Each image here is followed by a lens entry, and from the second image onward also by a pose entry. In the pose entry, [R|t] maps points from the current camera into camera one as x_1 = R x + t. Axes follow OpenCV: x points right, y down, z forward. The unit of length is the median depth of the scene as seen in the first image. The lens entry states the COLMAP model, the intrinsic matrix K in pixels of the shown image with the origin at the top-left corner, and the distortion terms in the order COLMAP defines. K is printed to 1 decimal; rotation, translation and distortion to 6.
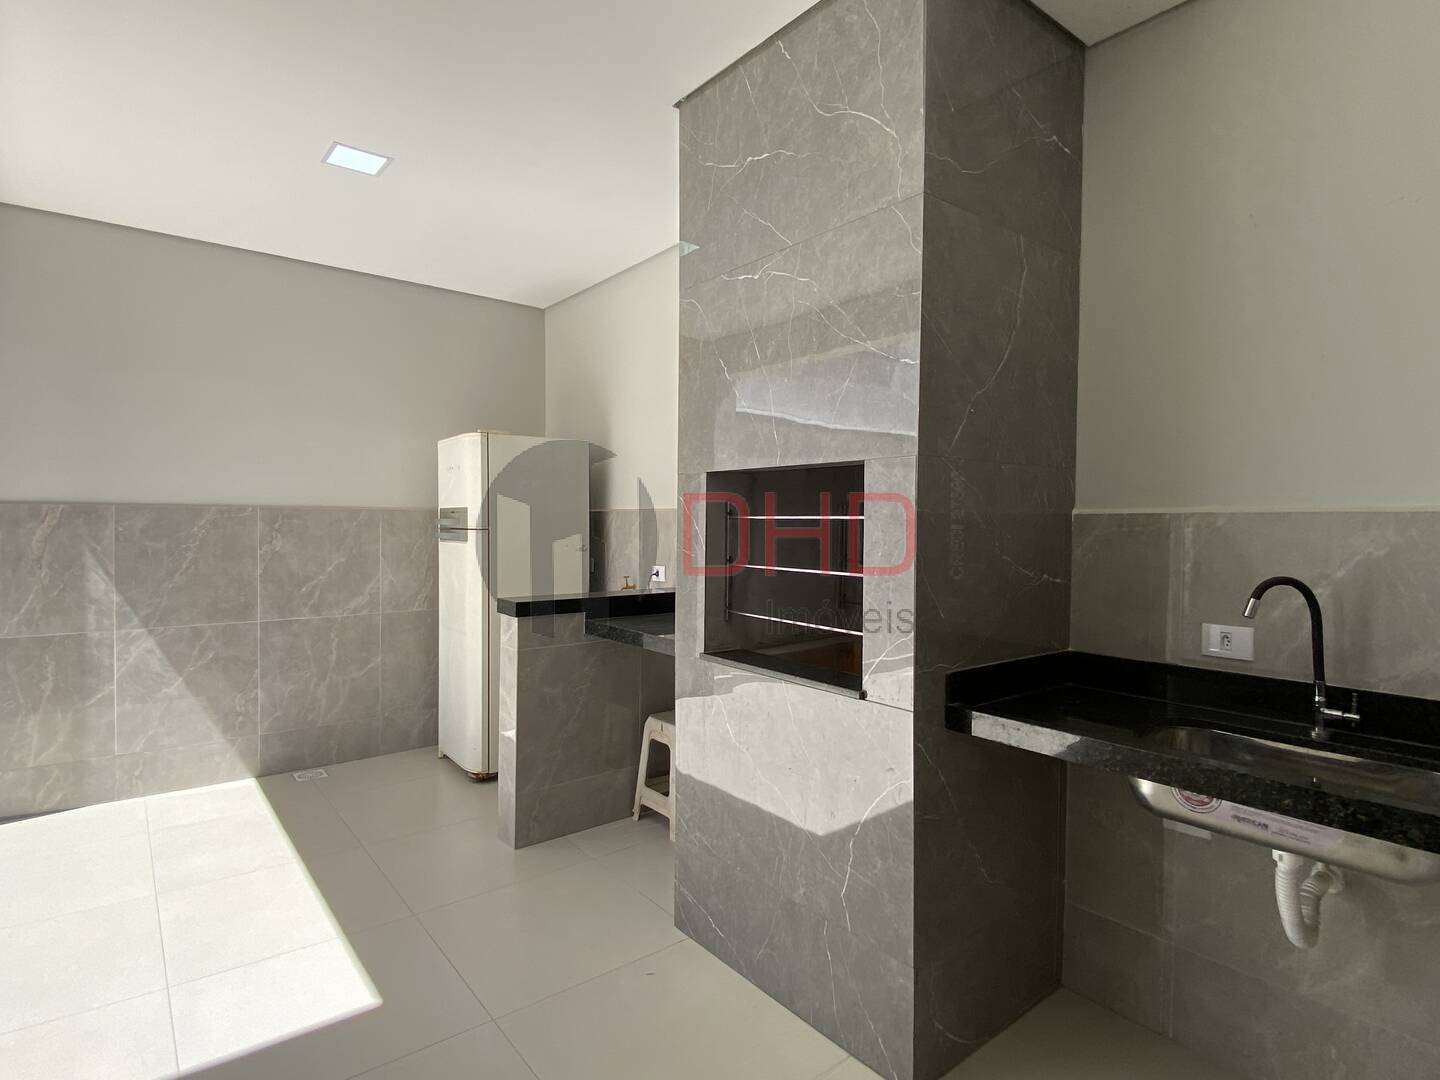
lens RADIAL K [[768.7, 0, 720.6], [0, 768.7, 545.7], [0, 0, 1]] dist [0.024194, -0.023347]
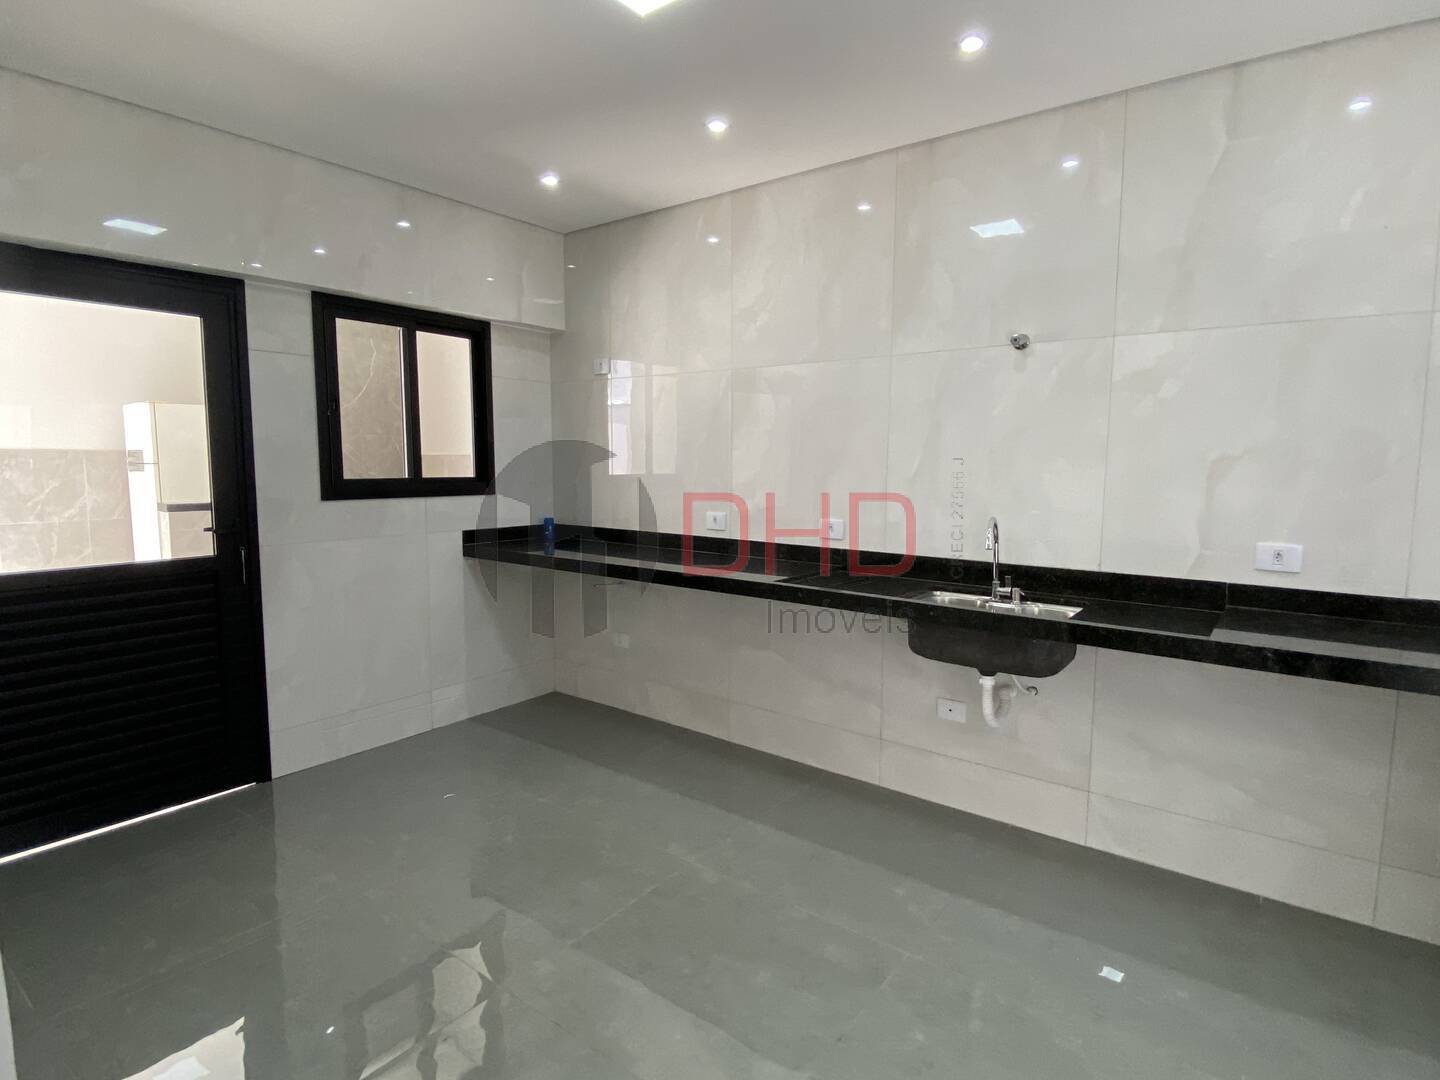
lens RADIAL K [[768.7, 0, 720.3], [0, 768.7, 535.3], [0, 0, 1]] dist [0.024194, -0.023347]
pose [[0.971303, -0.033717, 0.235442, 0.424396], [0.015793, 0.996859, 0.077602, 0.020614], [-0.237319, -0.071656, 0.968785, -0.803241]]
